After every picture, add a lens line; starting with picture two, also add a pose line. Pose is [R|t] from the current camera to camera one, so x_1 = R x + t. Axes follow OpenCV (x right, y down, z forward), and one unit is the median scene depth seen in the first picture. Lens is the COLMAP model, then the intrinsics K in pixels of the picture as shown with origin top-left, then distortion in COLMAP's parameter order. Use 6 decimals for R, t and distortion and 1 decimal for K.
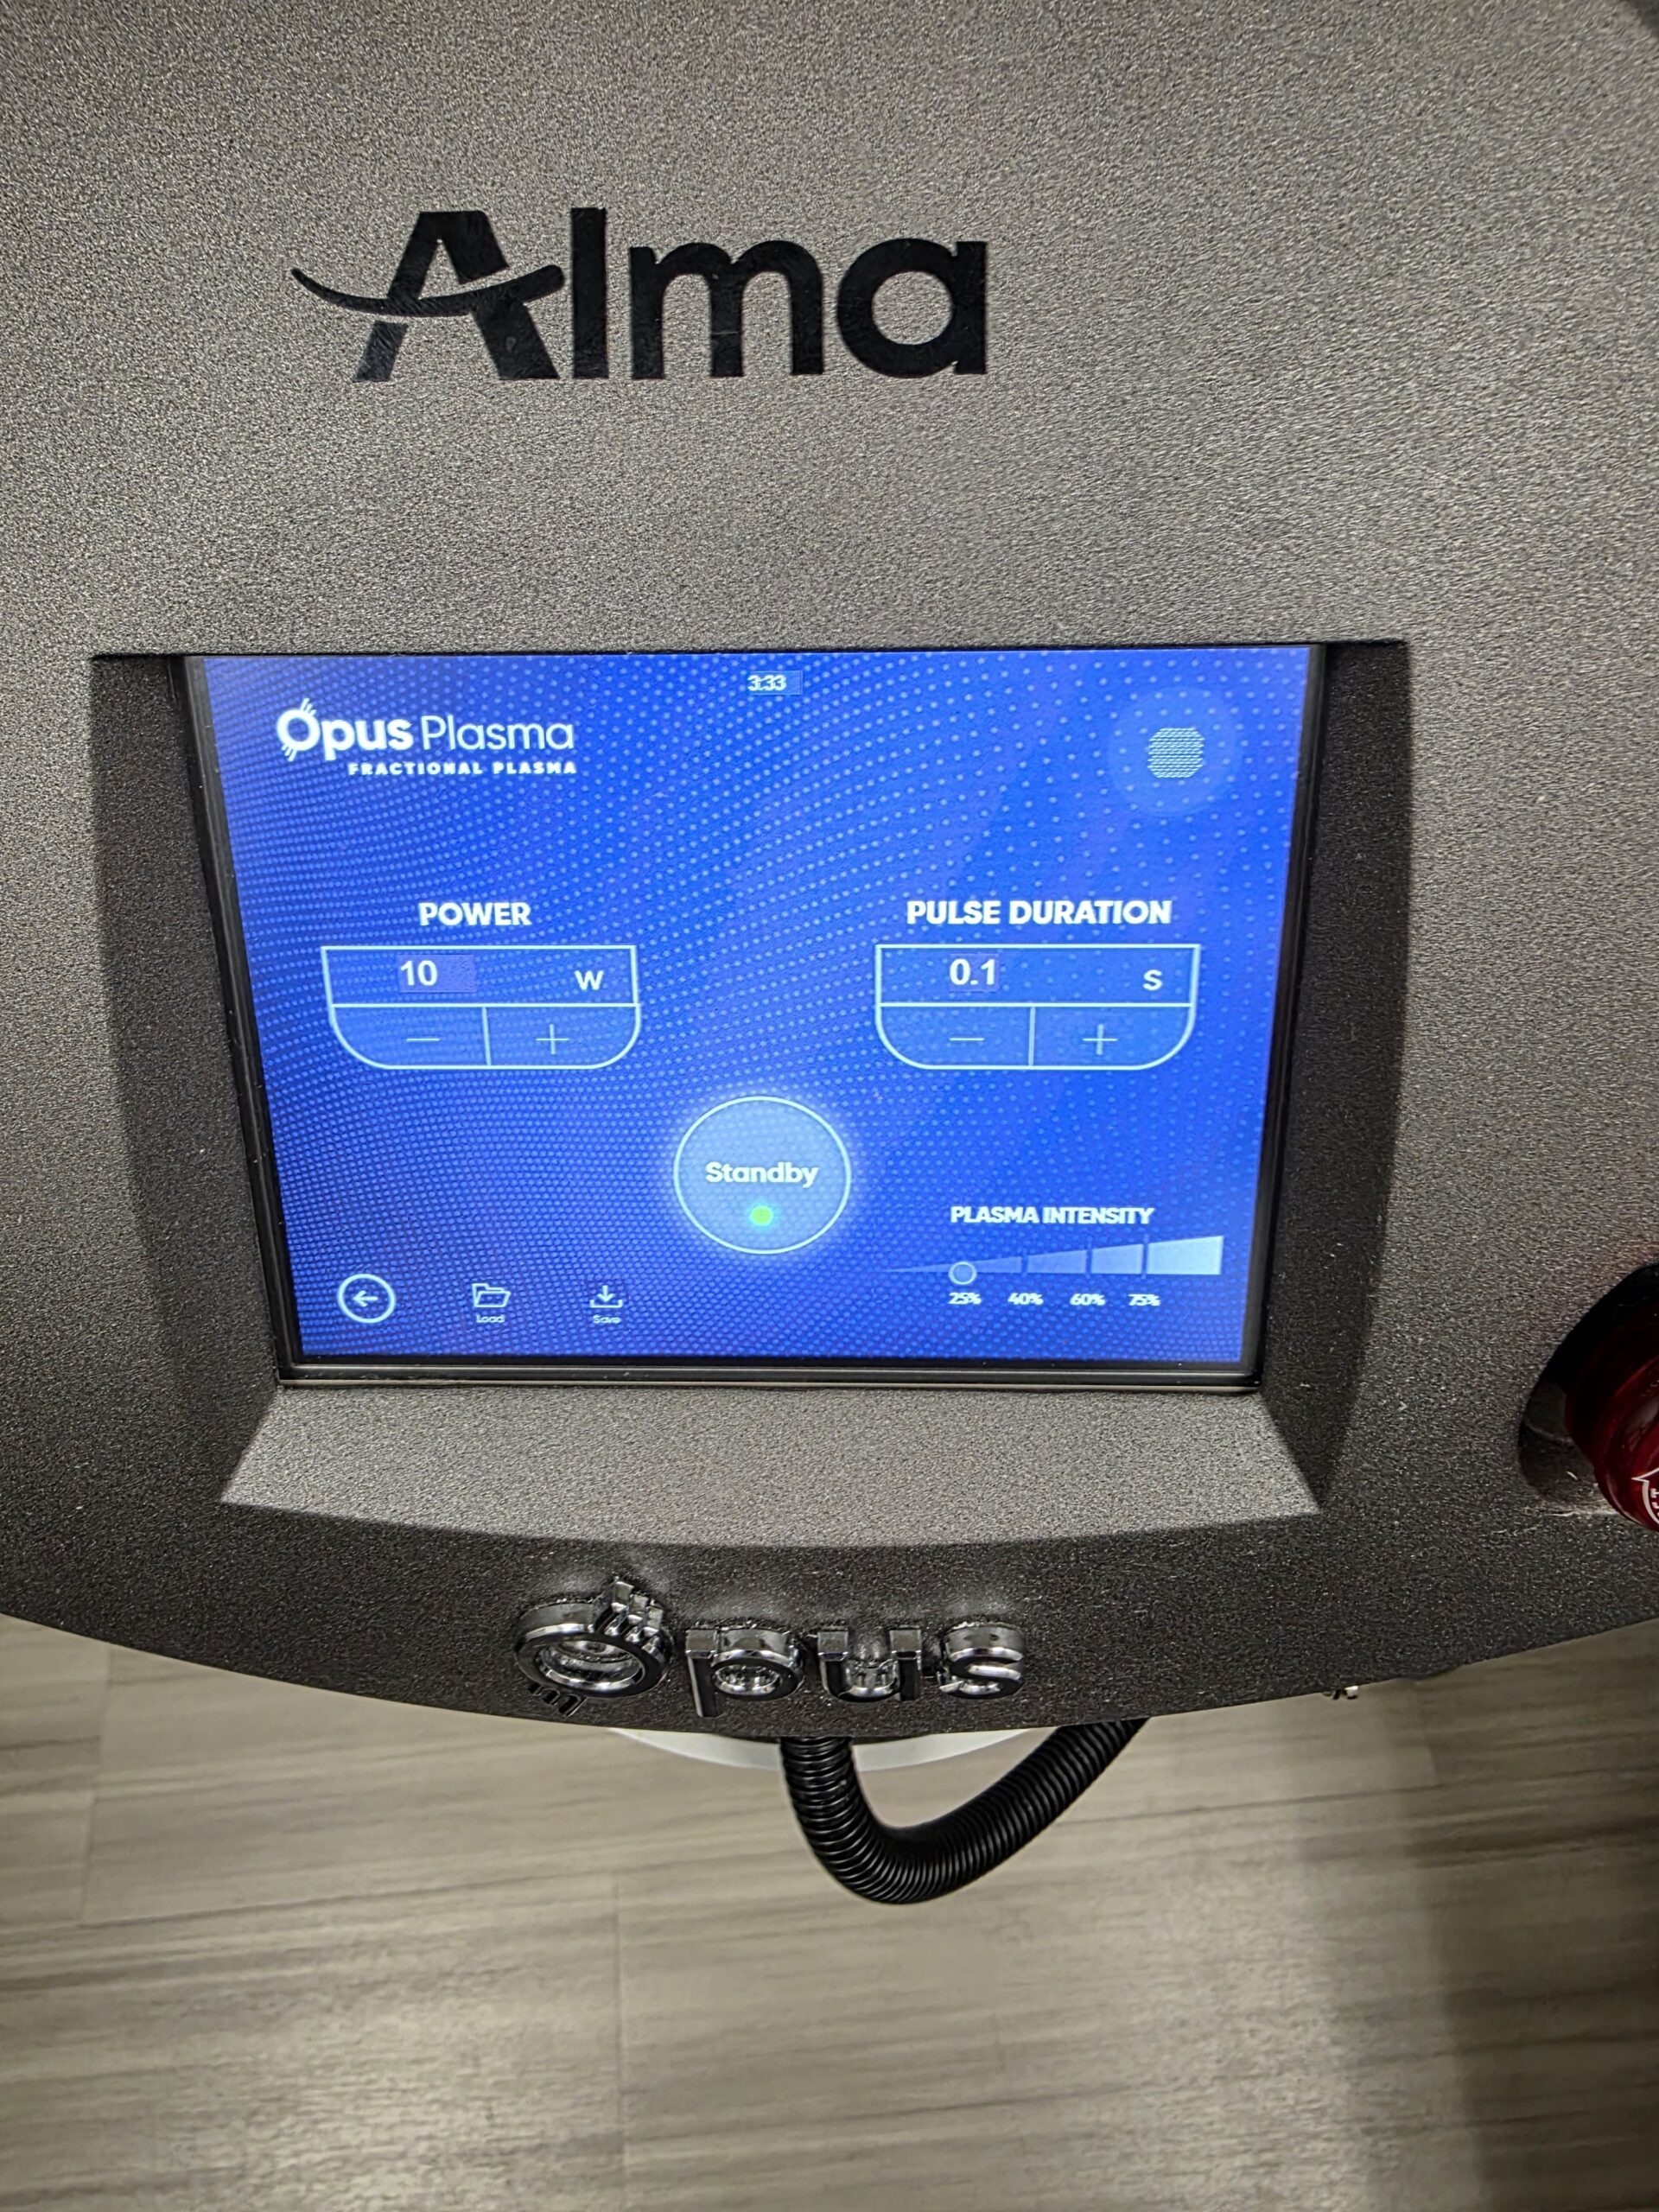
lens RADIAL K [[1478.0, 0, 814.0], [0, 1478.0, 934.5], [0, 0, 1]] dist [0.011020, -0.013684]
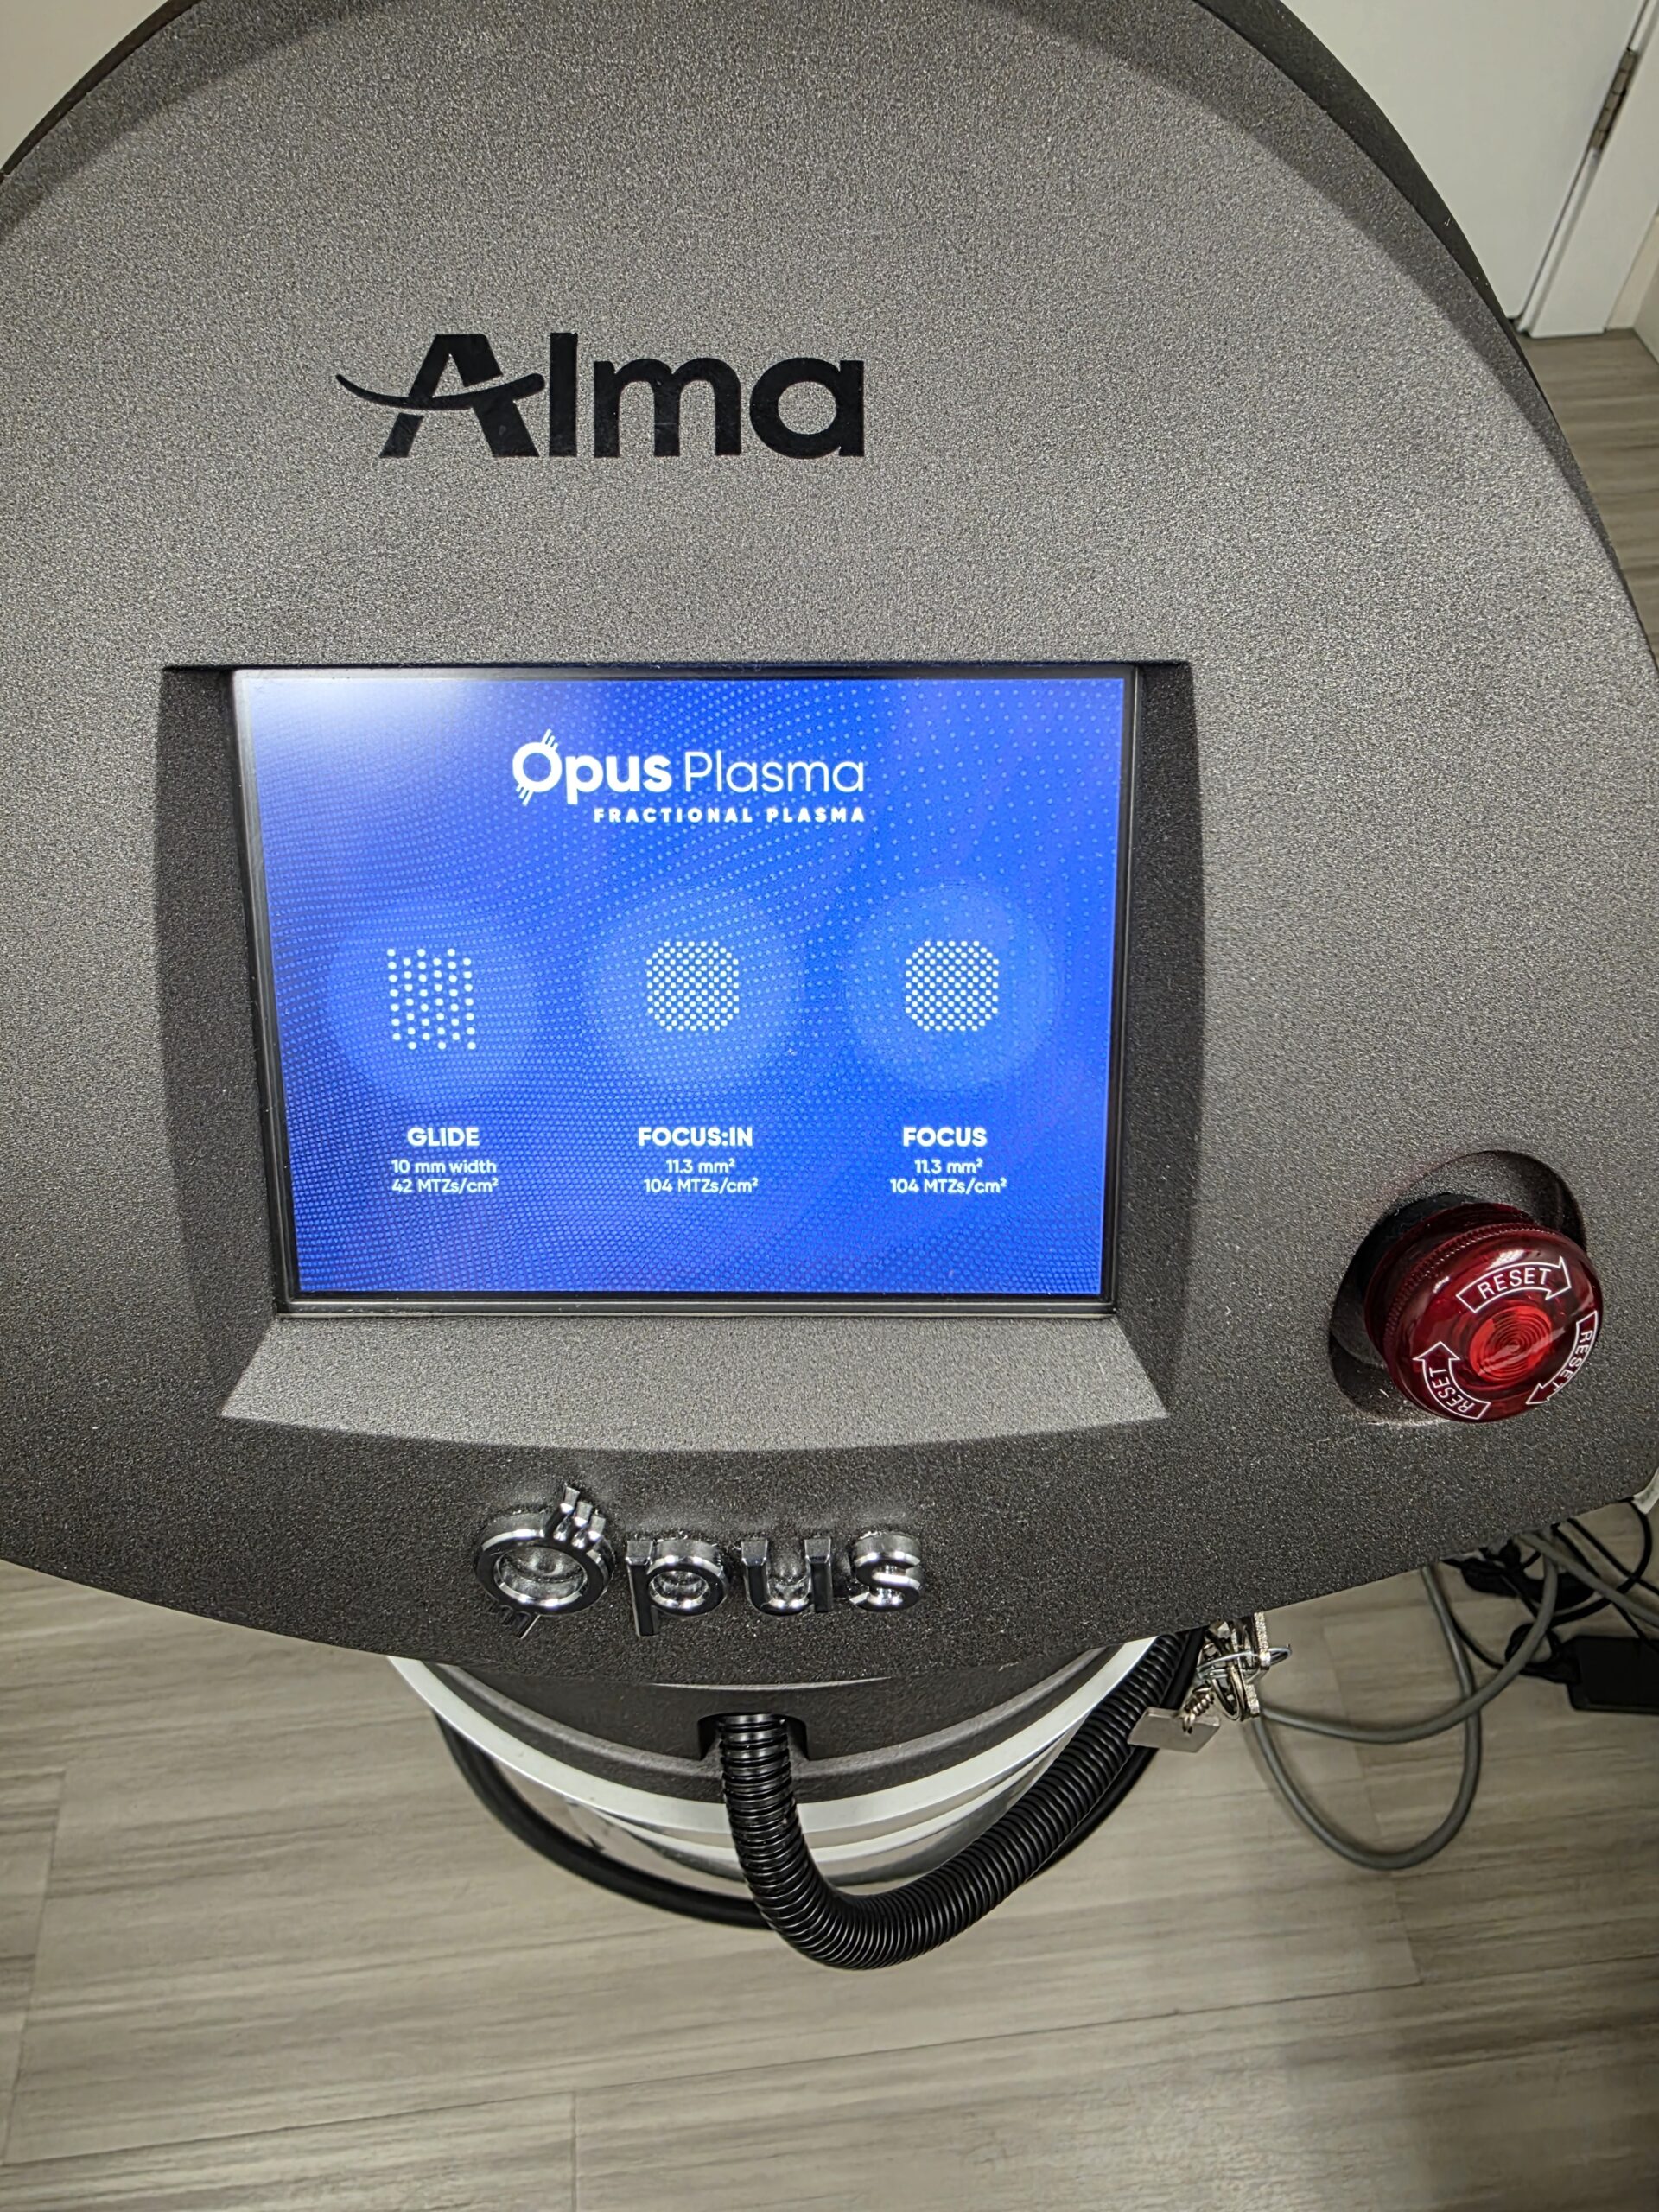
lens RADIAL K [[1478.0, 0, 839.8], [0, 1478.0, 992.9], [0, 0, 1]] dist [0.011020, -0.013684]
pose [[0.999674, 0.006048, 0.024804, 0.050358], [-0.003165, 0.993401, -0.114649, 0.191173], [-0.025334, 0.114533, 0.993096, -0.197426]]
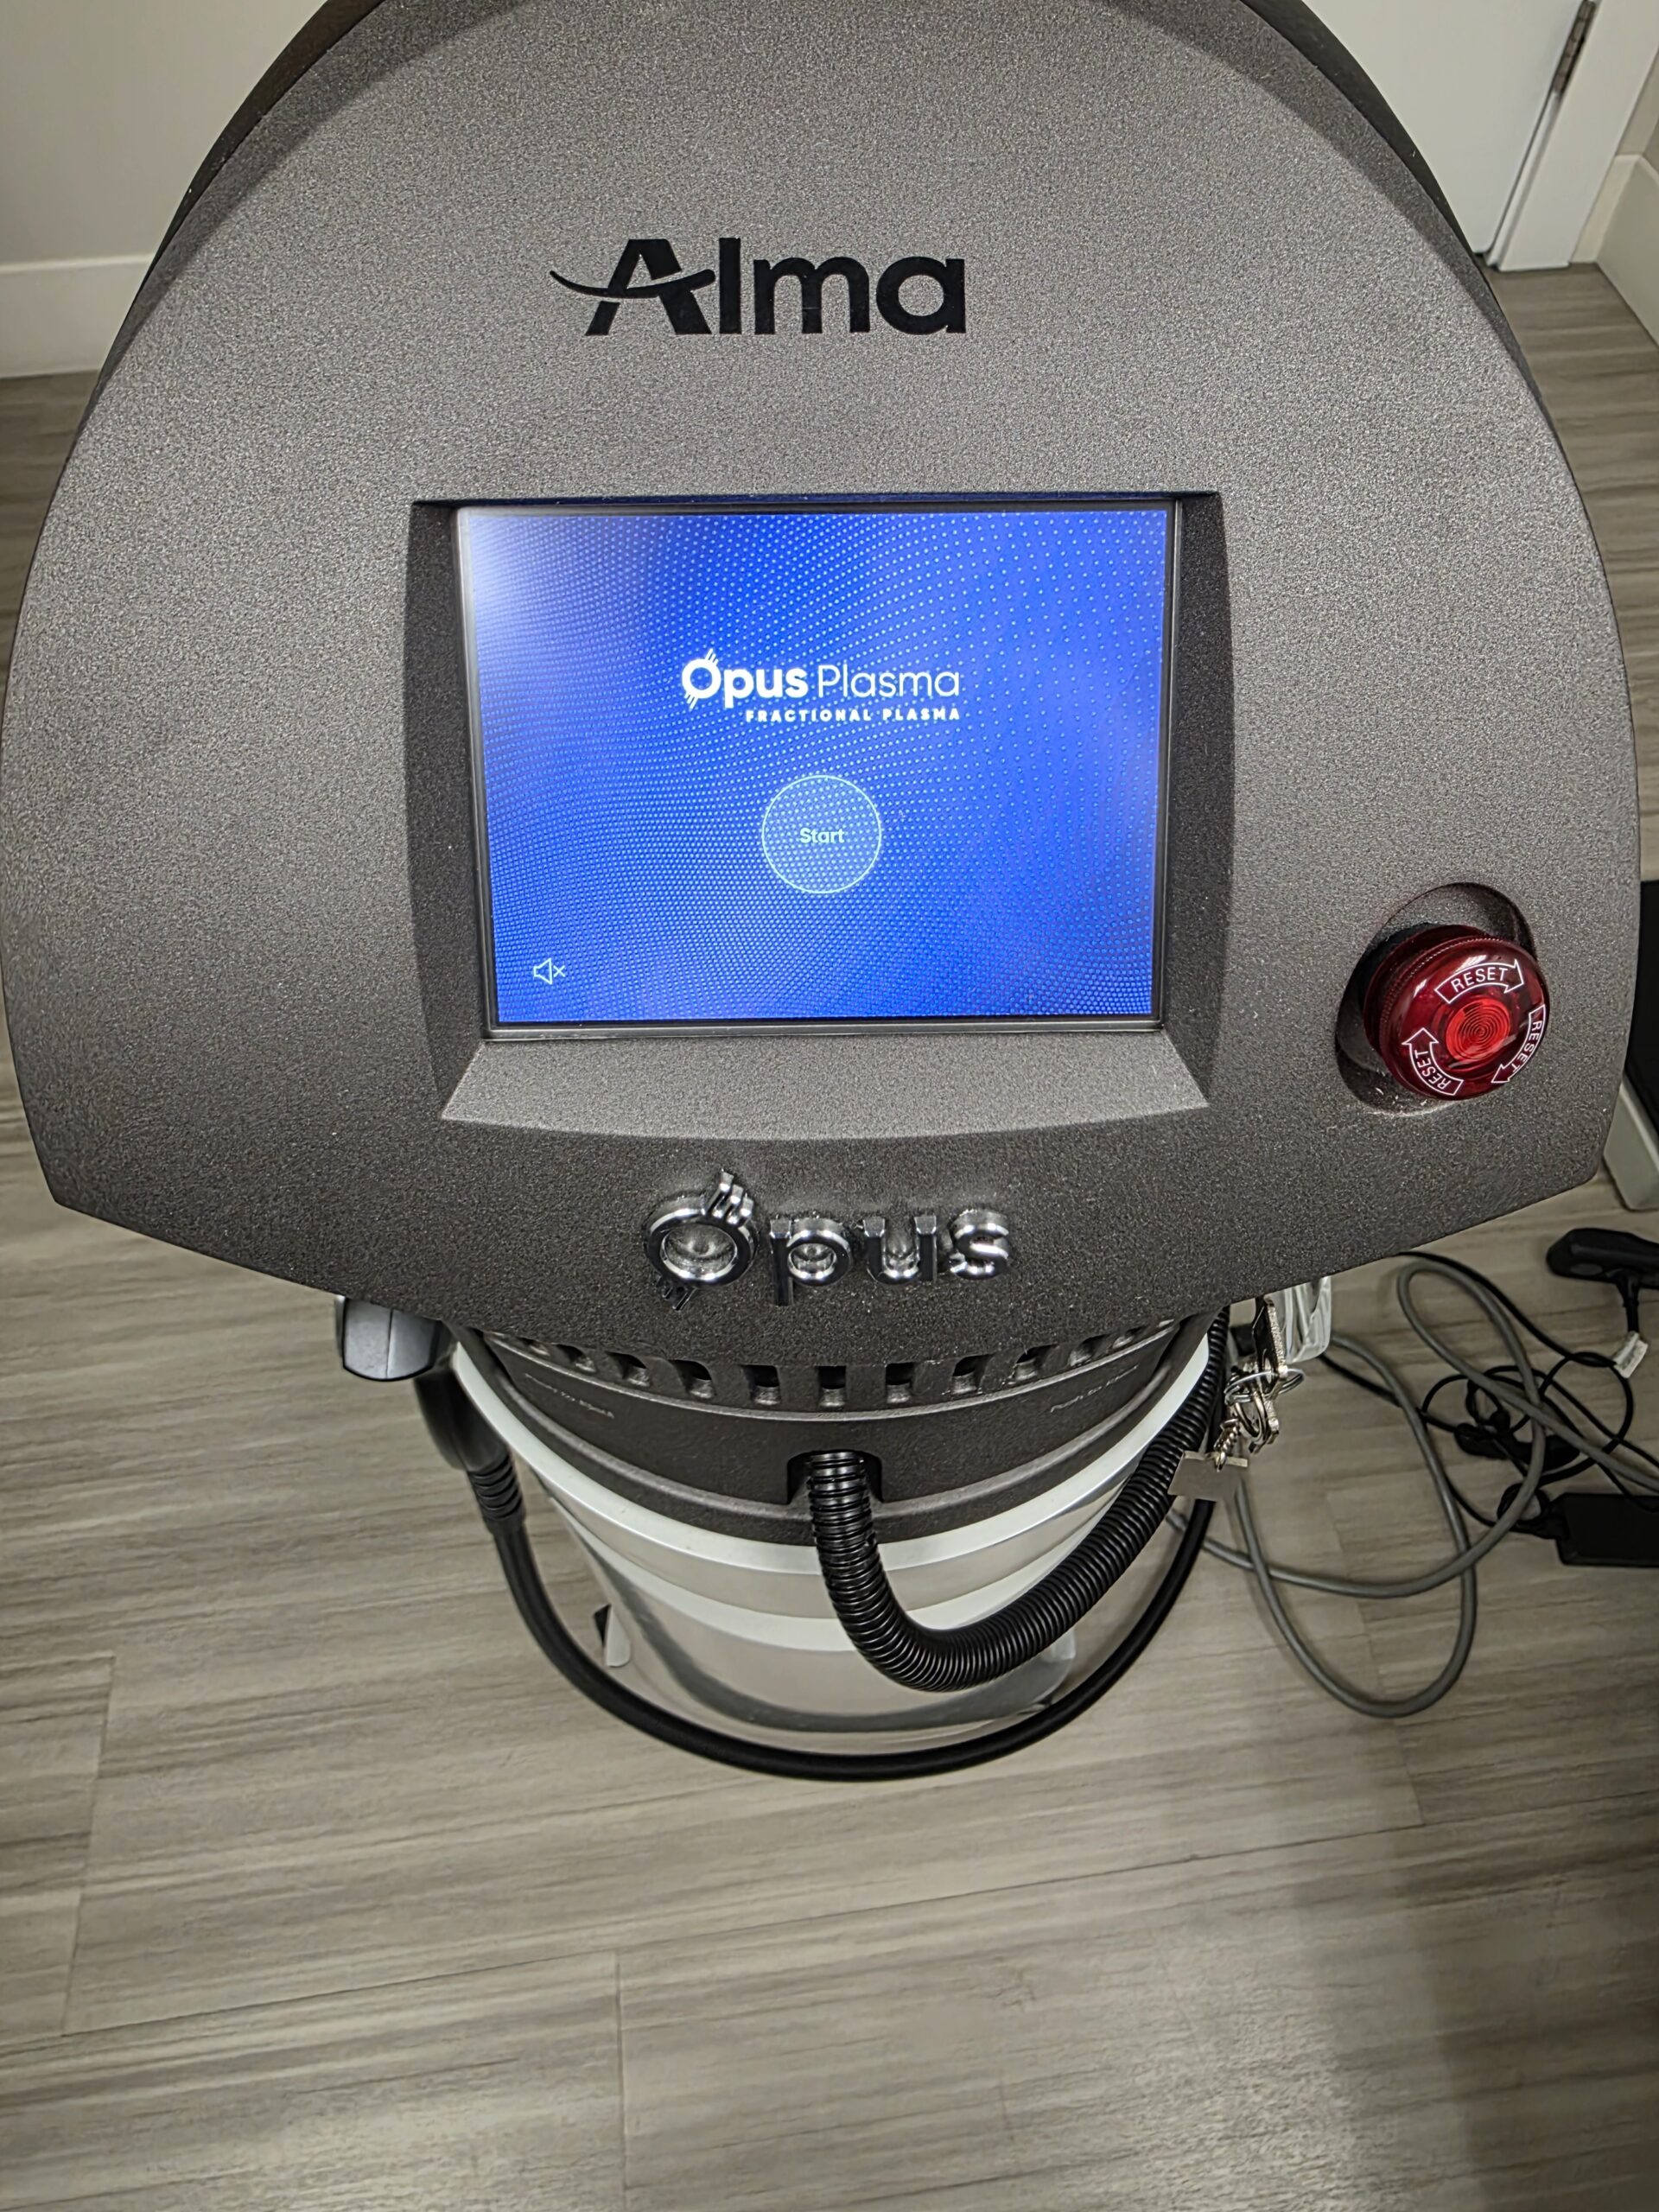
lens RADIAL K [[1478.0, 0, 868.9], [0, 1478.0, 906.0], [0, 0, 1]] dist [0.011020, -0.013684]
pose [[0.998731, -0.006277, 0.049978, -0.063766], [0.012708, 0.991509, -0.129417, 0.377740], [-0.048741, 0.129888, 0.990330, -0.453942]]
